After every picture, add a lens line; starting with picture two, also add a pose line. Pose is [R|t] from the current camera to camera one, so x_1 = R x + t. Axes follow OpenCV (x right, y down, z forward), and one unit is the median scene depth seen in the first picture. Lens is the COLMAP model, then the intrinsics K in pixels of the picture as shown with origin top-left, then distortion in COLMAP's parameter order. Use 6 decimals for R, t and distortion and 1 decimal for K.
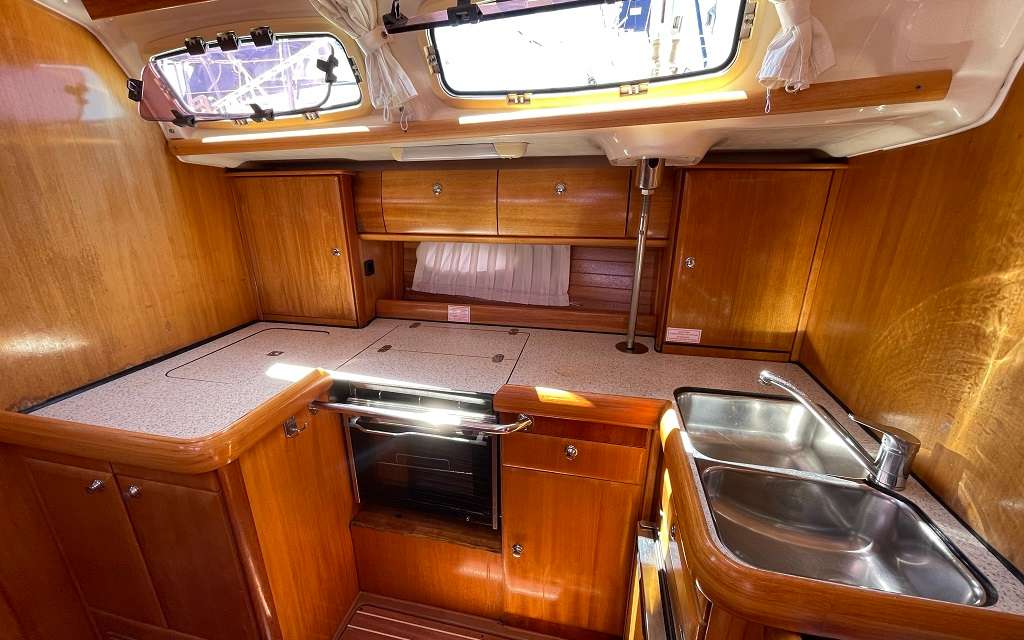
lens RADIAL K [[411.1, 0, 504.7], [0, 411.1, 319.4], [0, 0, 1]] dist [0.000530, -0.000073]
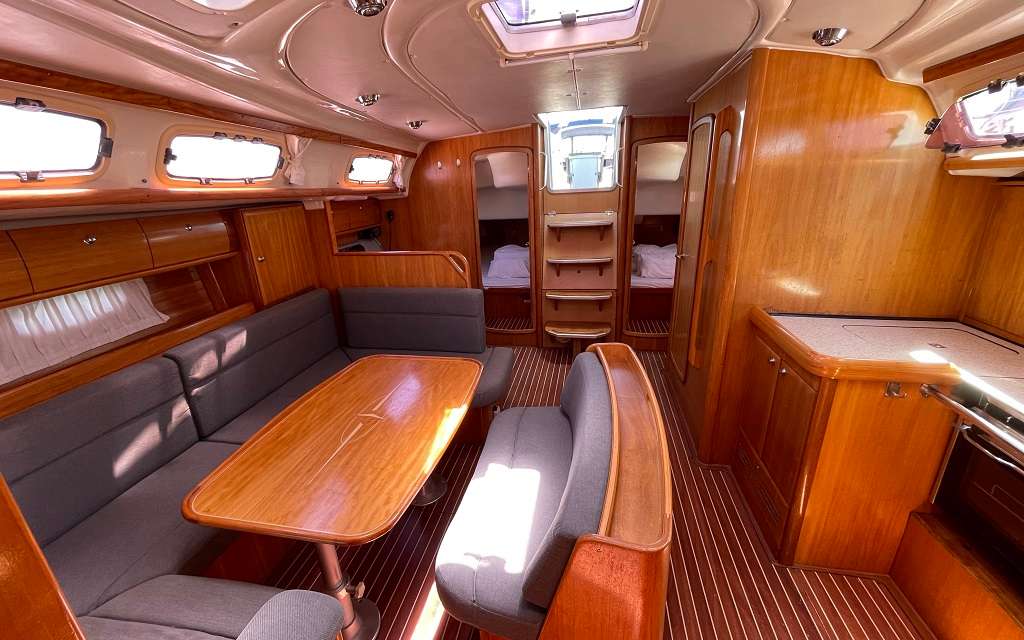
lens RADIAL K [[411.1, 0, 504.7], [0, 411.1, 319.4], [0, 0, 1]] dist [0.000530, -0.000073]
pose [[0.017816, 0.316161, -0.948538, 0.548374], [-0.286066, 0.910642, 0.298157, 0.023528], [0.958044, 0.266033, 0.106667, -0.319009]]
